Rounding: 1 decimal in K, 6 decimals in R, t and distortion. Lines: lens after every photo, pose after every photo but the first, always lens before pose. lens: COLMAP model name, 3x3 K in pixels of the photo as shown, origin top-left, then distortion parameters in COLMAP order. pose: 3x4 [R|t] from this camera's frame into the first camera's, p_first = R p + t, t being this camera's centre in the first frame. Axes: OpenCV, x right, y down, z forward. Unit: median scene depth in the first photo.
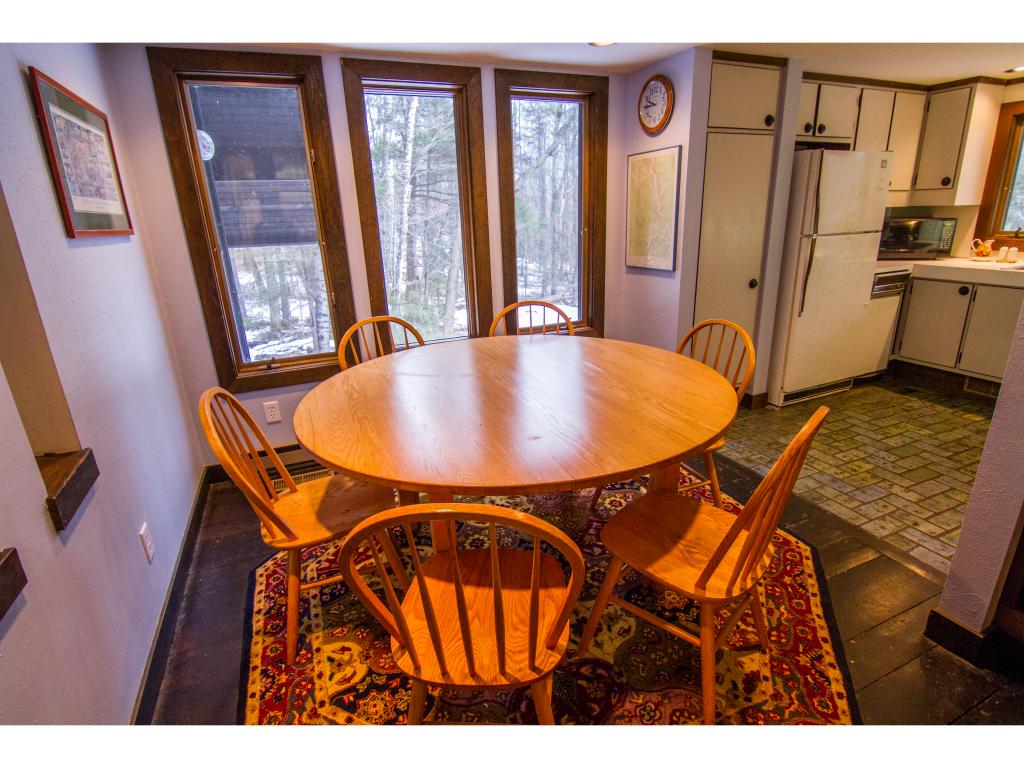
lens RADIAL K [[518.9, 0, 514.5], [0, 518.9, 389.5], [0, 0, 1]] dist [-0.020082, -0.002394]
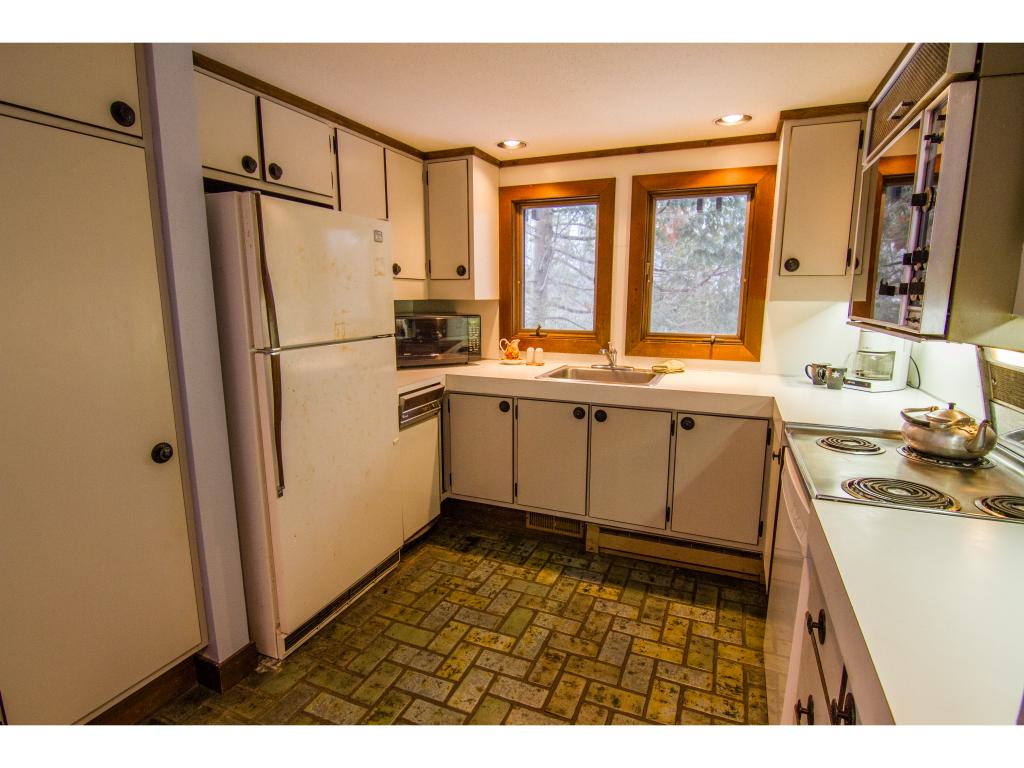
lens RADIAL K [[518.9, 0, 514.5], [0, 518.9, 389.5], [0, 0, 1]] dist [-0.020082, -0.002394]
pose [[0.723612, -0.085087, 0.684943, 0.349356], [0.192040, 0.978006, -0.081388, -0.149564], [-0.662953, 0.190430, 0.724037, 0.407093]]
